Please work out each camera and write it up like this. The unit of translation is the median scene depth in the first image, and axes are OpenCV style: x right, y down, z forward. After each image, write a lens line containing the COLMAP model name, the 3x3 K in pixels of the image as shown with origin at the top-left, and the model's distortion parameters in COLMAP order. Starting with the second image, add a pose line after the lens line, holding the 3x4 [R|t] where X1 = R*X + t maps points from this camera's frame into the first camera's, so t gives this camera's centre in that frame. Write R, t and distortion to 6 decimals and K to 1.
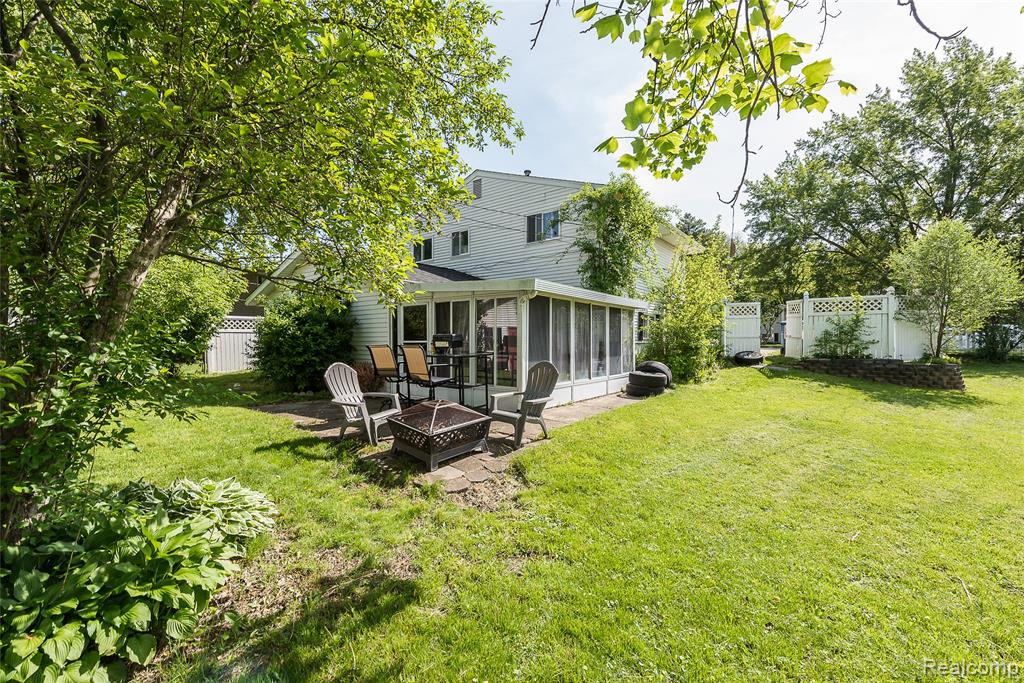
lens RADIAL K [[417.2, 0, 513.8], [0, 417.2, 350.7], [0, 0, 1]] dist [-0.000905, -0.000347]
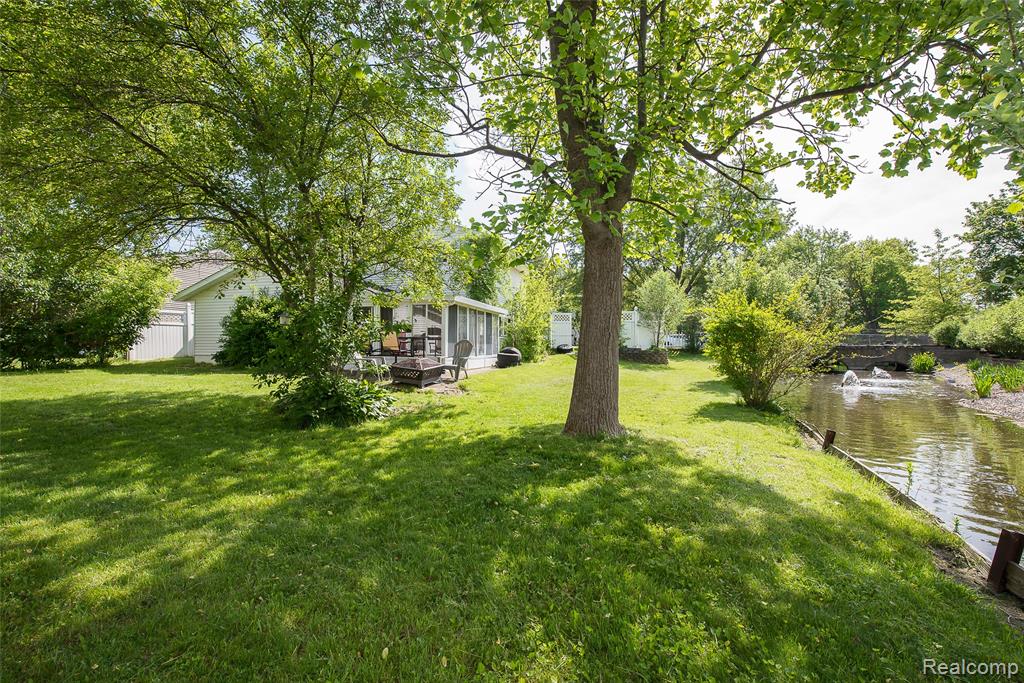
lens RADIAL K [[417.2, 0, 513.8], [0, 417.2, 350.7], [0, 0, 1]] dist [-0.000905, -0.000347]
pose [[0.929205, 0.006429, 0.369510, -0.219252], [-0.001996, 0.999921, -0.012379, 0.052467], [-0.369561, 0.010765, 0.929144, -0.435790]]
